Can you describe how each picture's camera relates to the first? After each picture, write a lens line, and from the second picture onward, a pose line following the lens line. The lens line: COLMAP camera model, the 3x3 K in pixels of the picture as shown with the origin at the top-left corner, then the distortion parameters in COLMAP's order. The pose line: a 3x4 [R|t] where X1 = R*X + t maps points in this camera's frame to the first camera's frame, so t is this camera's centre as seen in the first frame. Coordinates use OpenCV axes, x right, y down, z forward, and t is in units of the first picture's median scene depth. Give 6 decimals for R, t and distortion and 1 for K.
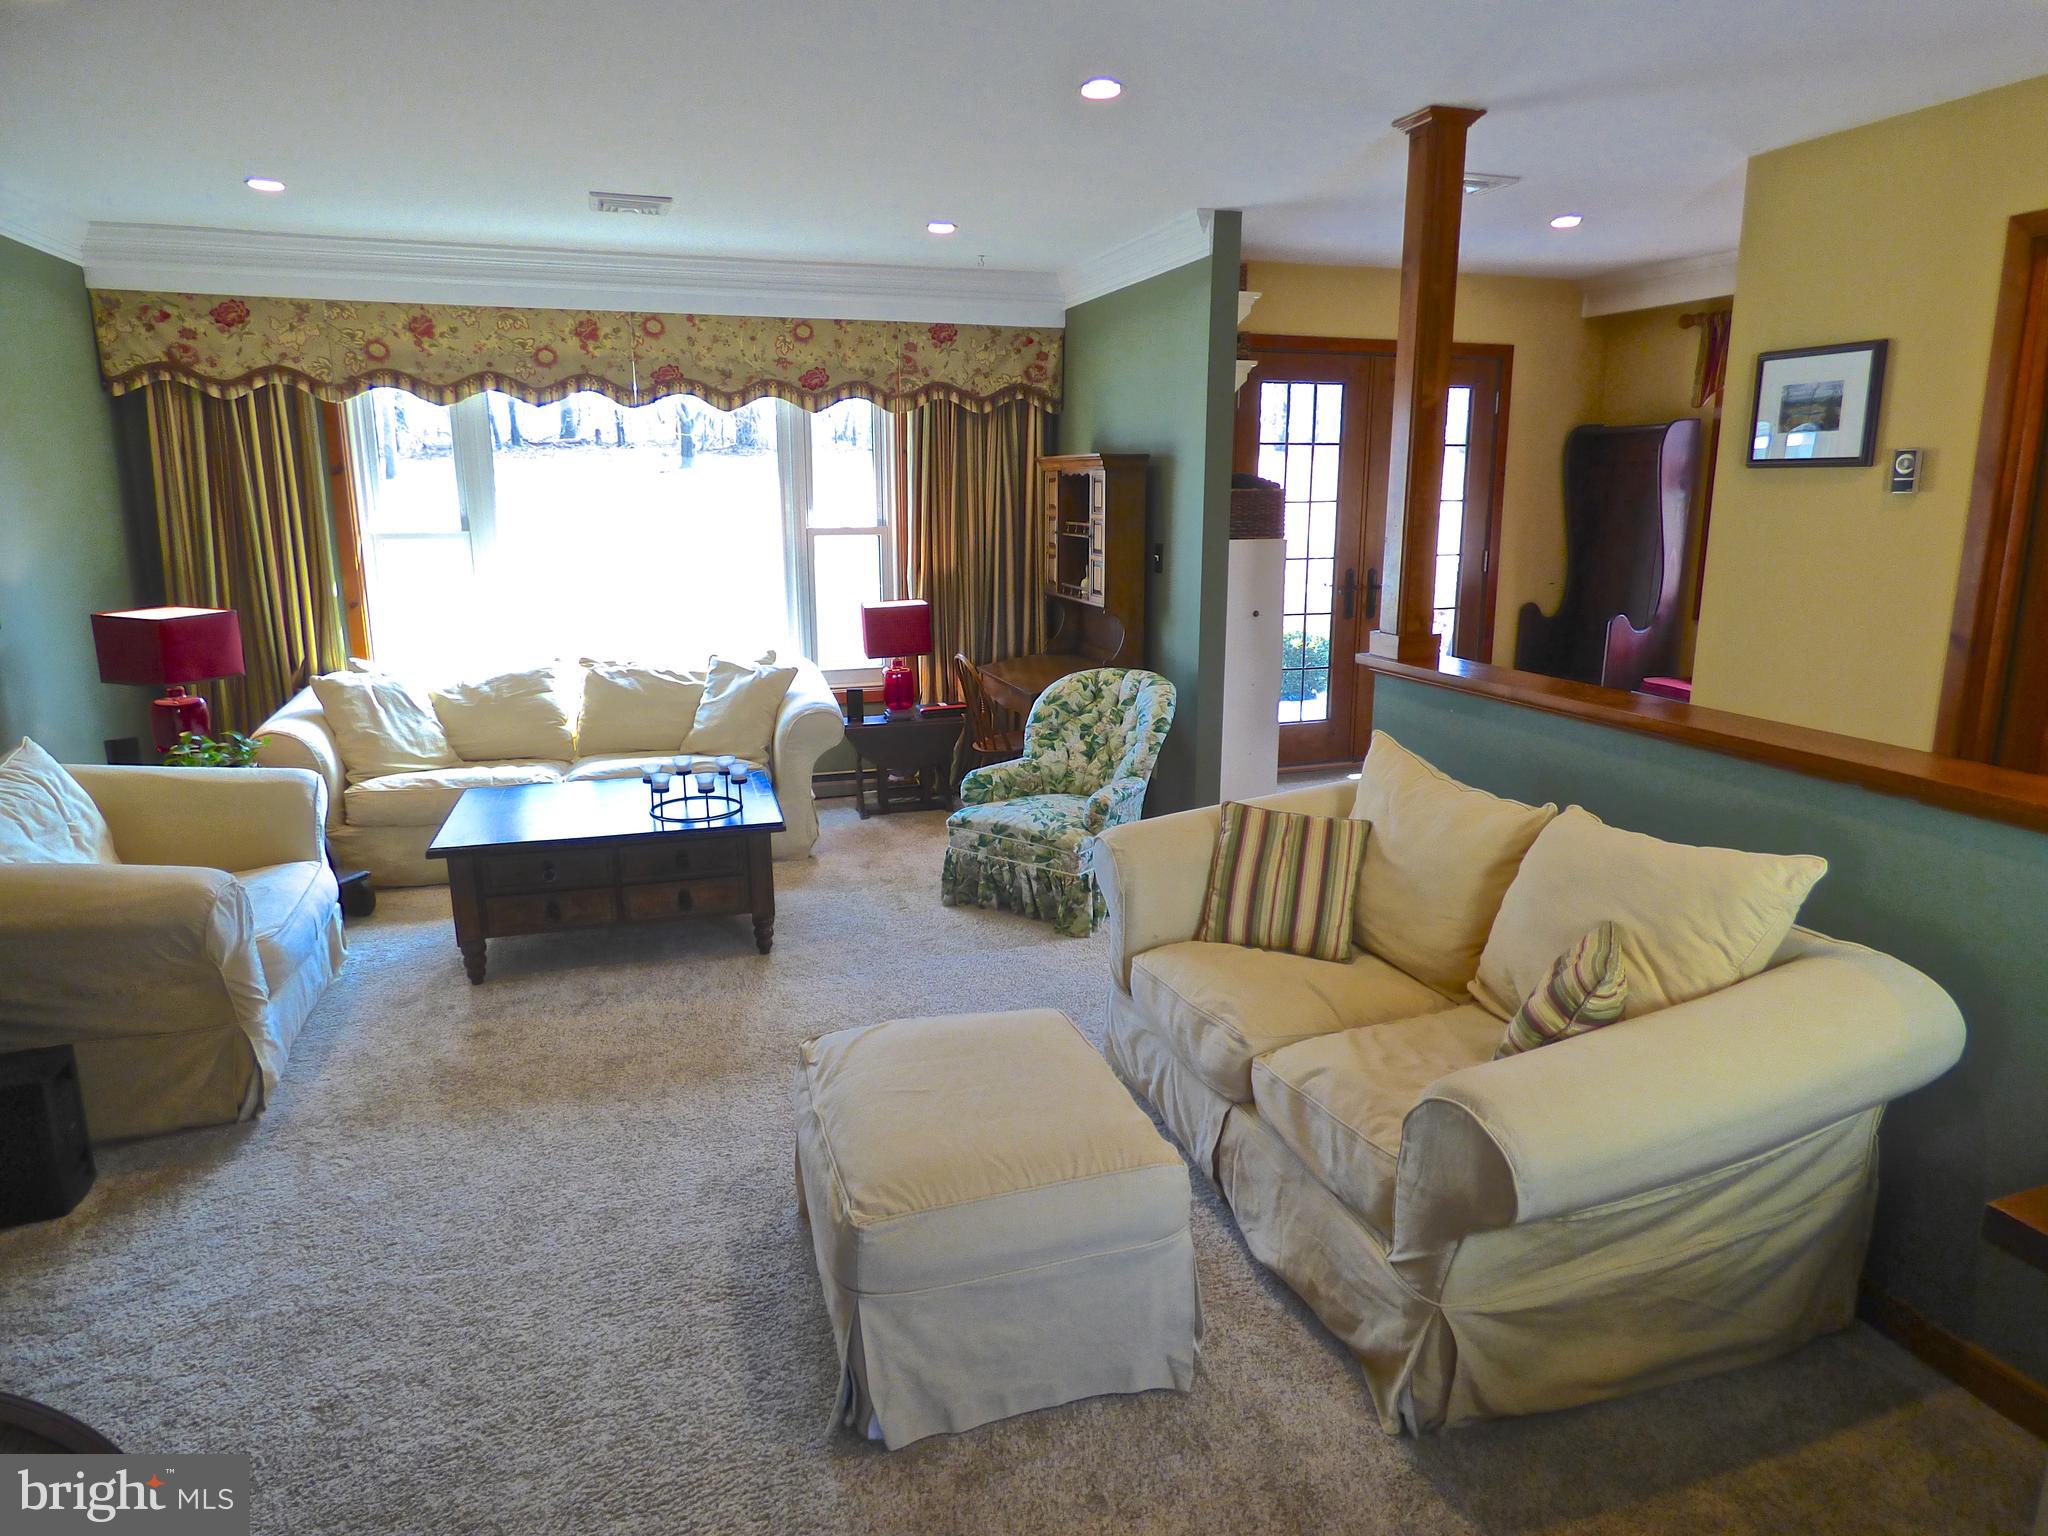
lens RADIAL K [[1254.7, 0, 1060.3], [0, 1254.7, 763.1], [0, 0, 1]] dist [-0.011309, 0.003089]
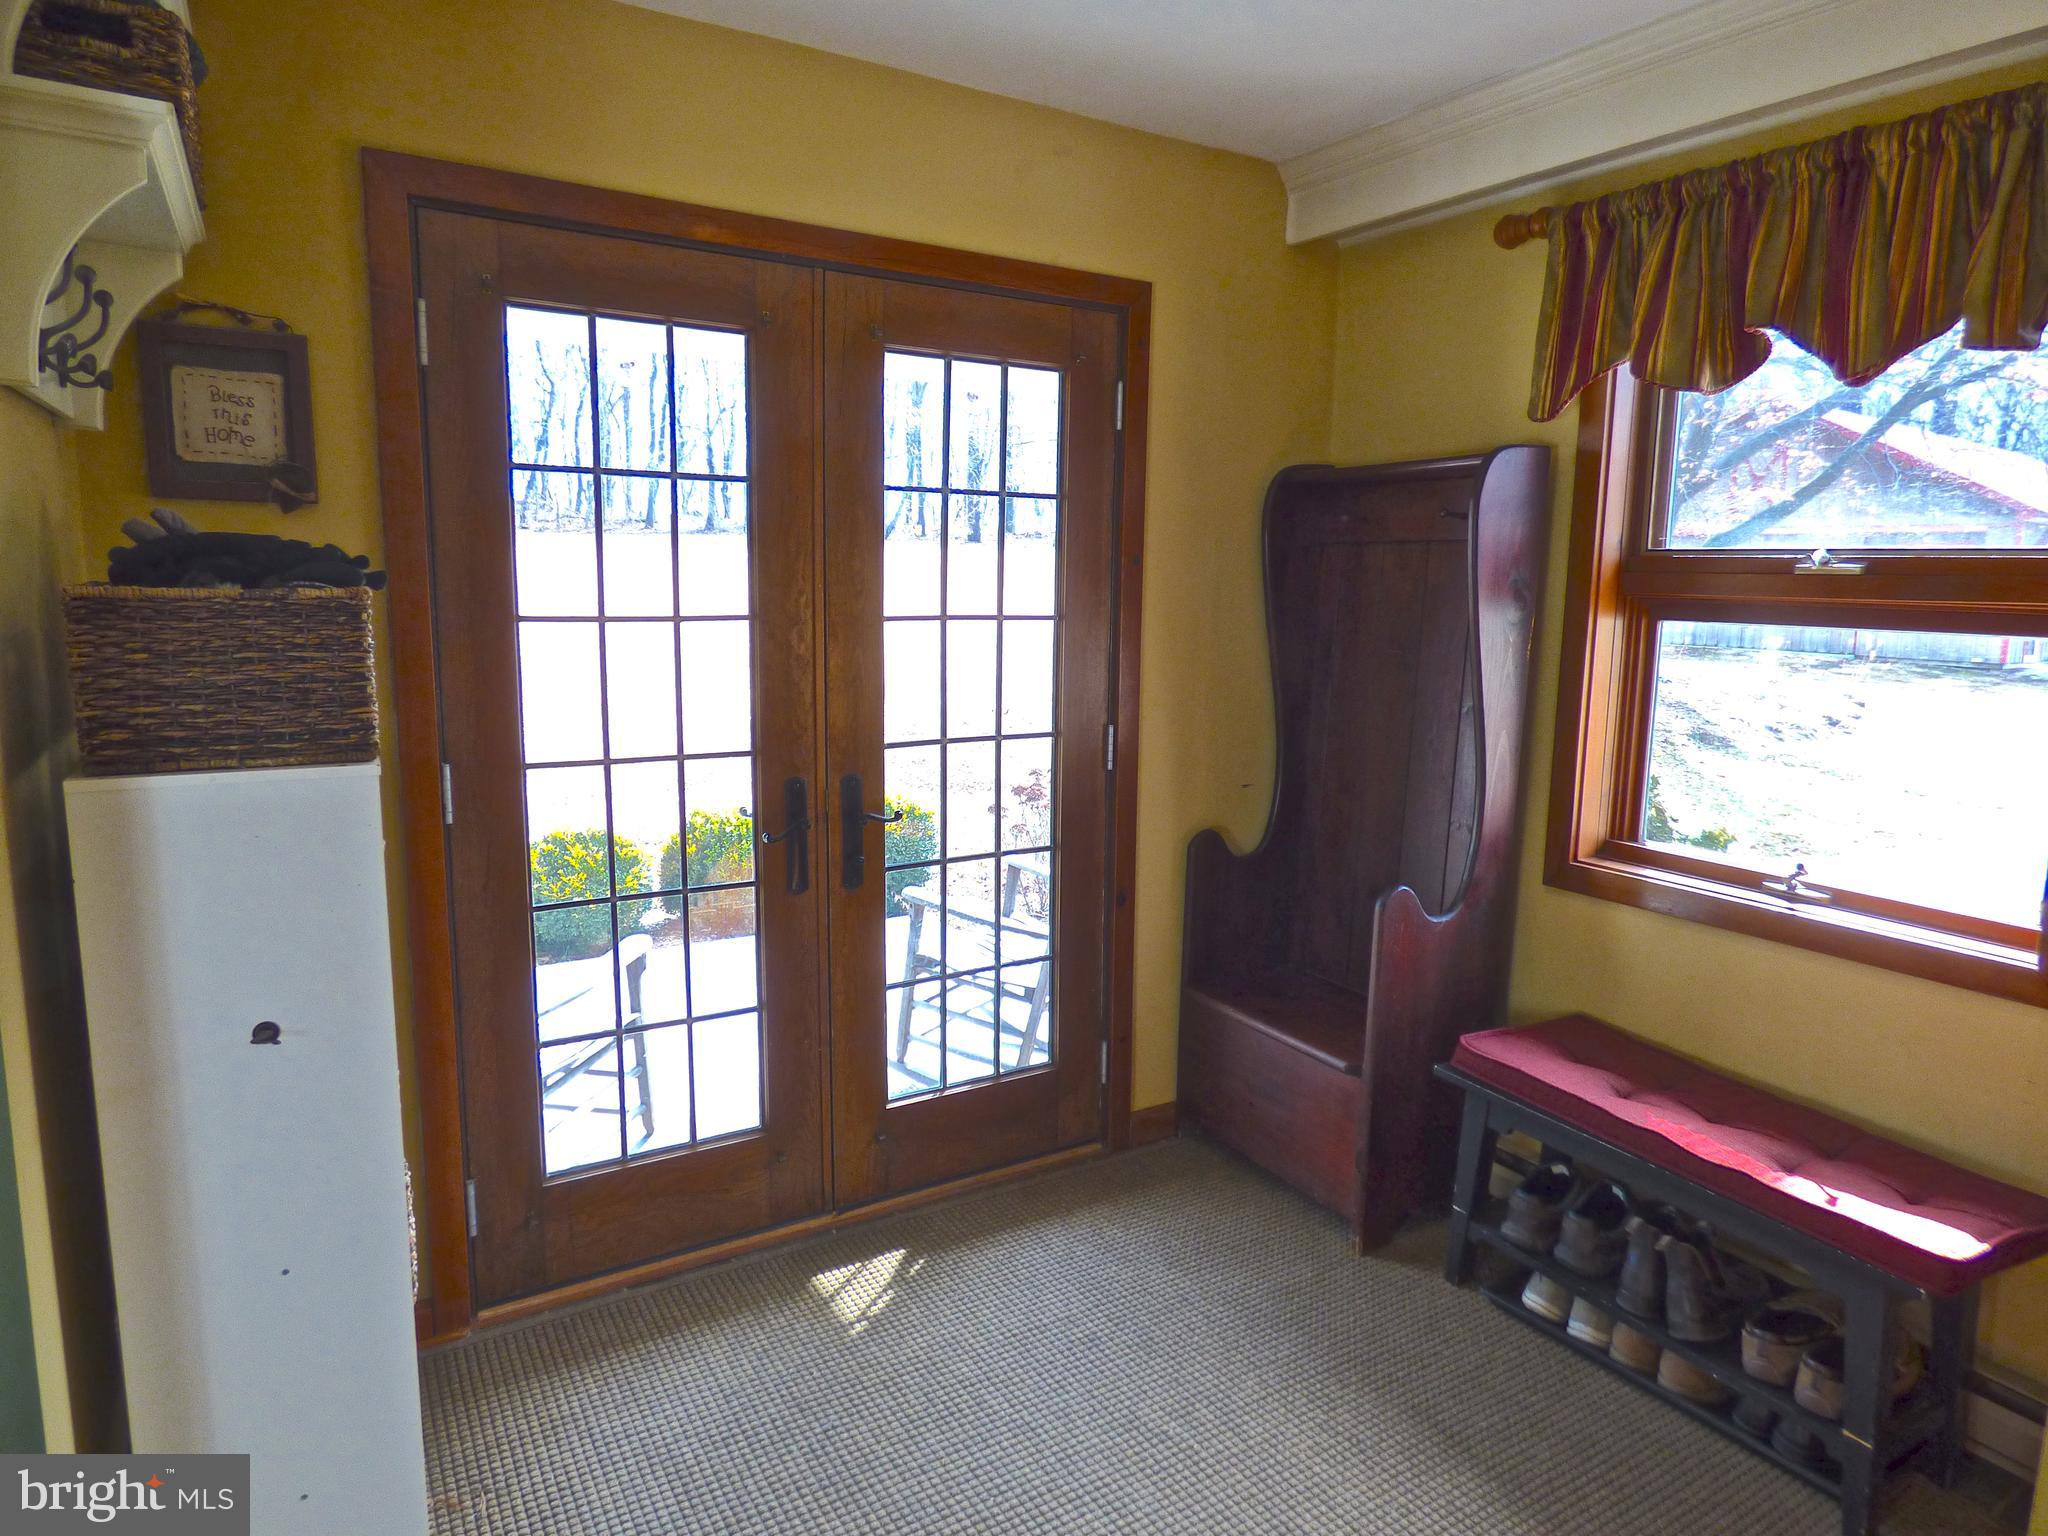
lens RADIAL K [[1254.7, 0, 1060.3], [0, 1254.7, 763.1], [0, 0, 1]] dist [-0.011309, 0.003089]
pose [[0.969770, -0.021773, 0.243049, 0.243482], [0.035900, 0.997904, -0.053848, -0.152217], [-0.241367, 0.060945, 0.968518, 0.650872]]
